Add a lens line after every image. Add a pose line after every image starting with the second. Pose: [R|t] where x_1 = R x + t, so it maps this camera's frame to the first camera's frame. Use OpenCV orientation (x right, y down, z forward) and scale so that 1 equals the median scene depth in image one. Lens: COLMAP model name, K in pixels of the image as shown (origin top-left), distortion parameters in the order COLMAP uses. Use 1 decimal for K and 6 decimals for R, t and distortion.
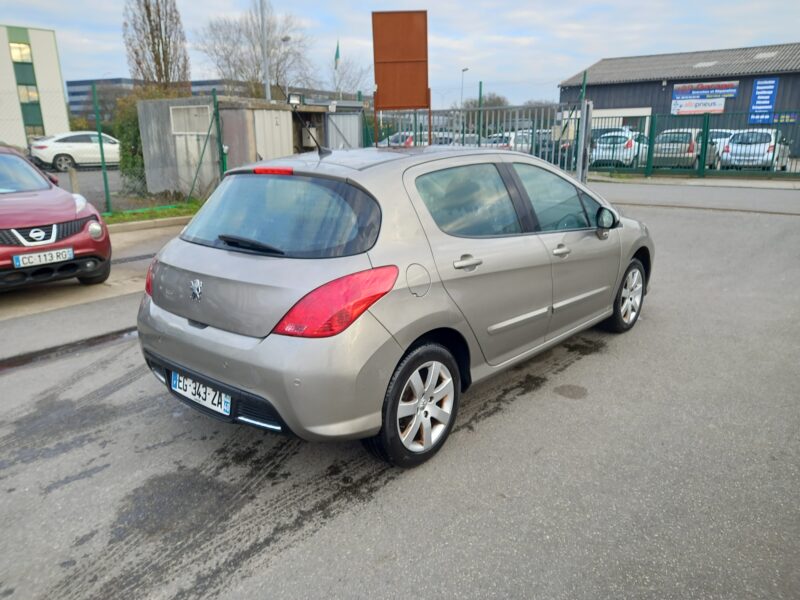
lens RADIAL K [[575.9, 0, 405.6], [0, 575.9, 296.0], [0, 0, 1]] dist [0.078871, -0.070313]
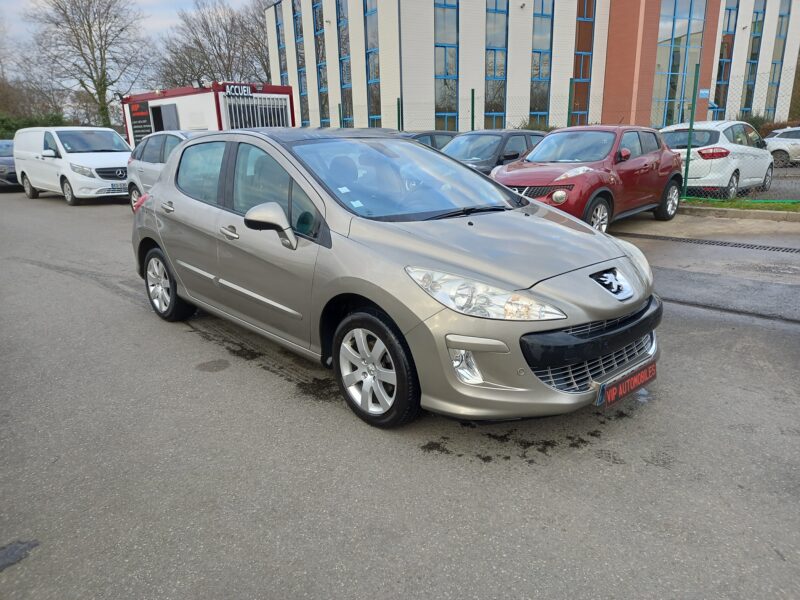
lens RADIAL K [[575.9, 0, 405.6], [0, 575.9, 296.0], [0, 0, 1]] dist [0.078871, -0.070313]
pose [[-0.086691, 0.286630, -0.954111, 1.234487], [-0.235256, 0.924740, 0.299182, -0.349363], [0.968060, 0.250397, -0.012735, 1.339258]]
